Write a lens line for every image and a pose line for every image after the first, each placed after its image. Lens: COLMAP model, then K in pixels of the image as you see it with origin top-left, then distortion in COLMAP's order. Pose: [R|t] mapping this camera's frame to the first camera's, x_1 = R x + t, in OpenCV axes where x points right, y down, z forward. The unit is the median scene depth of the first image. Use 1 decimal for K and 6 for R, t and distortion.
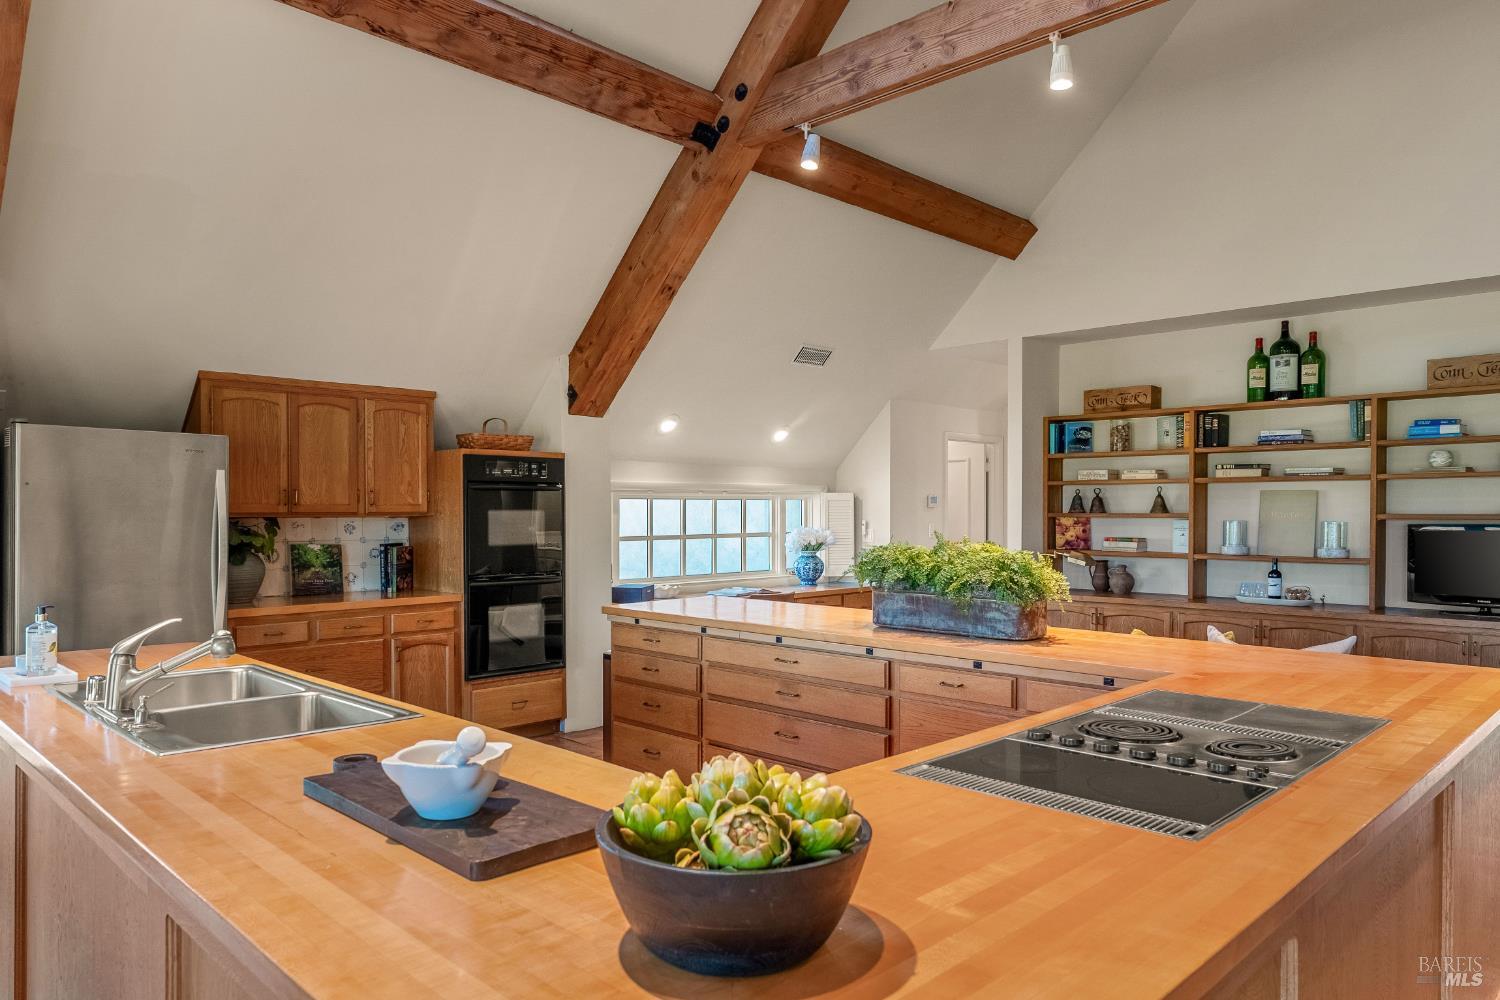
lens RADIAL K [[987.1, 0, 745.1], [0, 987.1, 508.7], [0, 0, 1]] dist [0.006574, 0.000590]
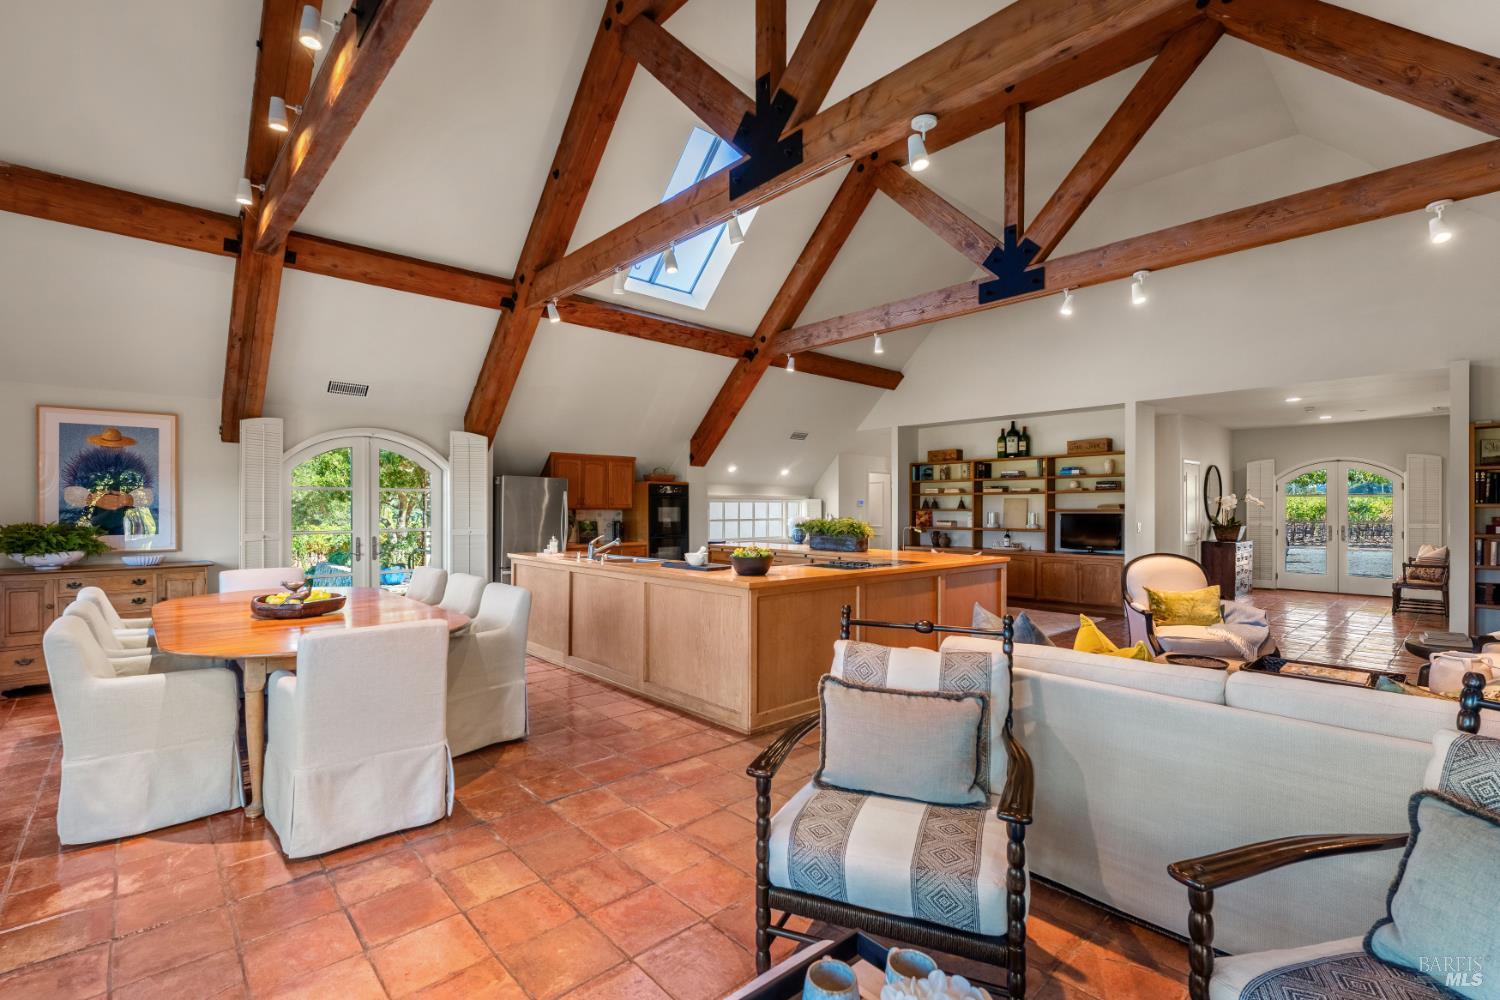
lens RADIAL K [[686.4, 0, 744.5], [0, 686.4, 503.8], [0, 0, 1]] dist [0.001385, 0.000095]
pose [[0.998762, 0.000229, -0.049742, 0.027077], [-0.000526, 0.999982, -0.005957, 0.003028], [0.049740, 0.005975, 0.998744, -0.562997]]
